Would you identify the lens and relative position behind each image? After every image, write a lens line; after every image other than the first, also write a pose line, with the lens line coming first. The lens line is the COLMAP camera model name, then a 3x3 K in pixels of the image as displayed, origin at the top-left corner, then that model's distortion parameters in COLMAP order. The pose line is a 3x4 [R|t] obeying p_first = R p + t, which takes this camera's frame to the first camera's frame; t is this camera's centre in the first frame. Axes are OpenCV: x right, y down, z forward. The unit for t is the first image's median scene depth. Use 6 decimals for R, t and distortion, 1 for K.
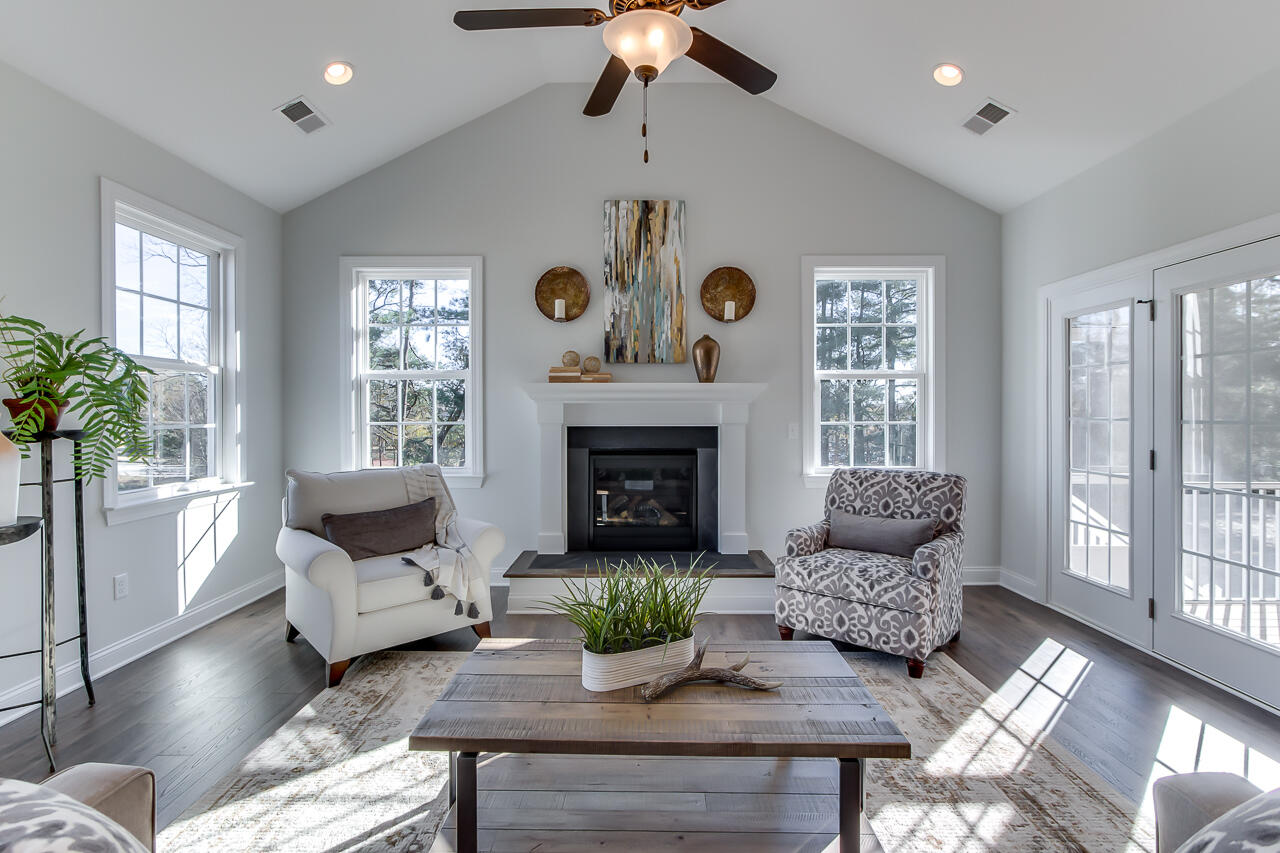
lens RADIAL K [[591.0, 0, 636.6], [0, 591.0, 413.6], [0, 0, 1]] dist [-0.003136, 0.000303]
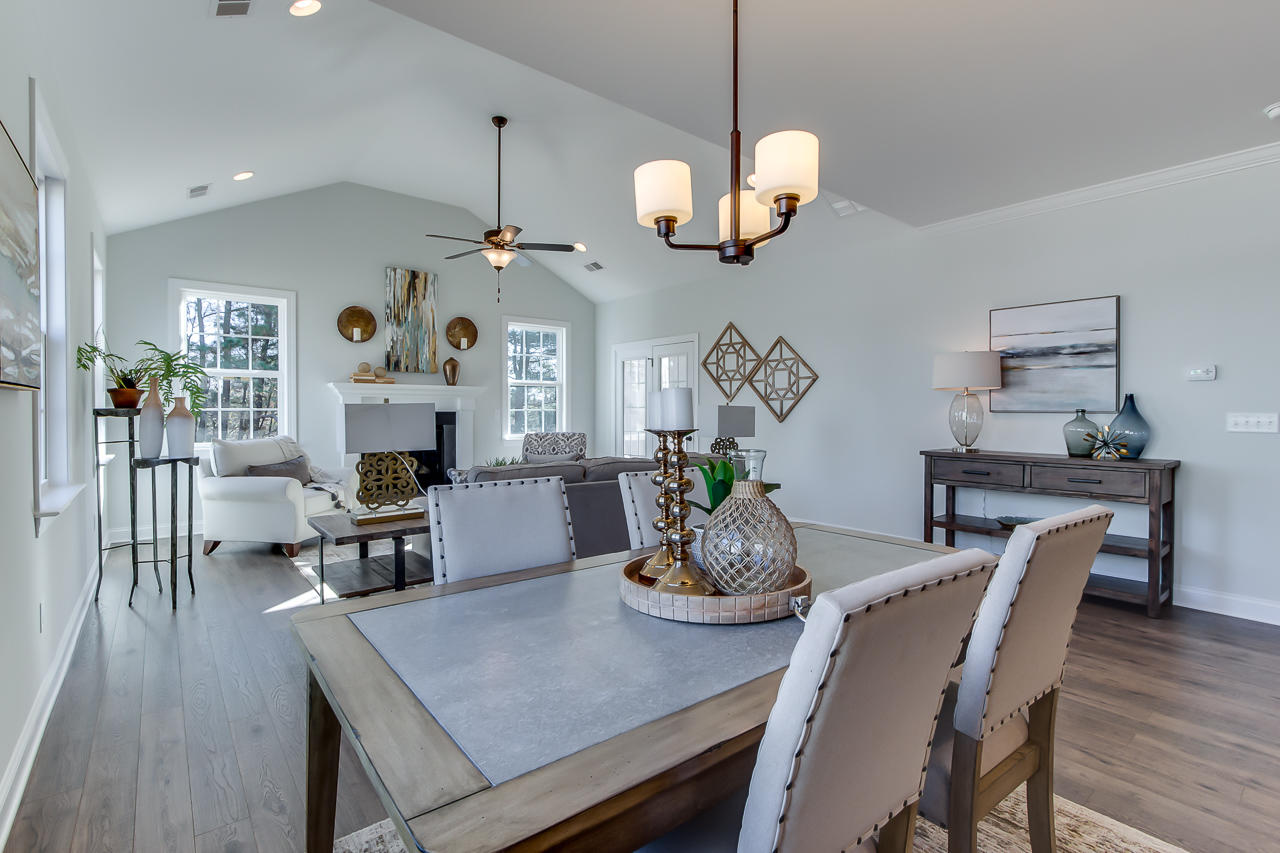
lens RADIAL K [[591.0, 0, 636.6], [0, 591.0, 413.6], [0, 0, 1]] dist [-0.003136, 0.000303]
pose [[0.775465, -0.001890, 0.631388, -0.528015], [-0.001828, 0.999985, 0.005239, 0.017359], [-0.631388, -0.005217, 0.775450, -0.627987]]
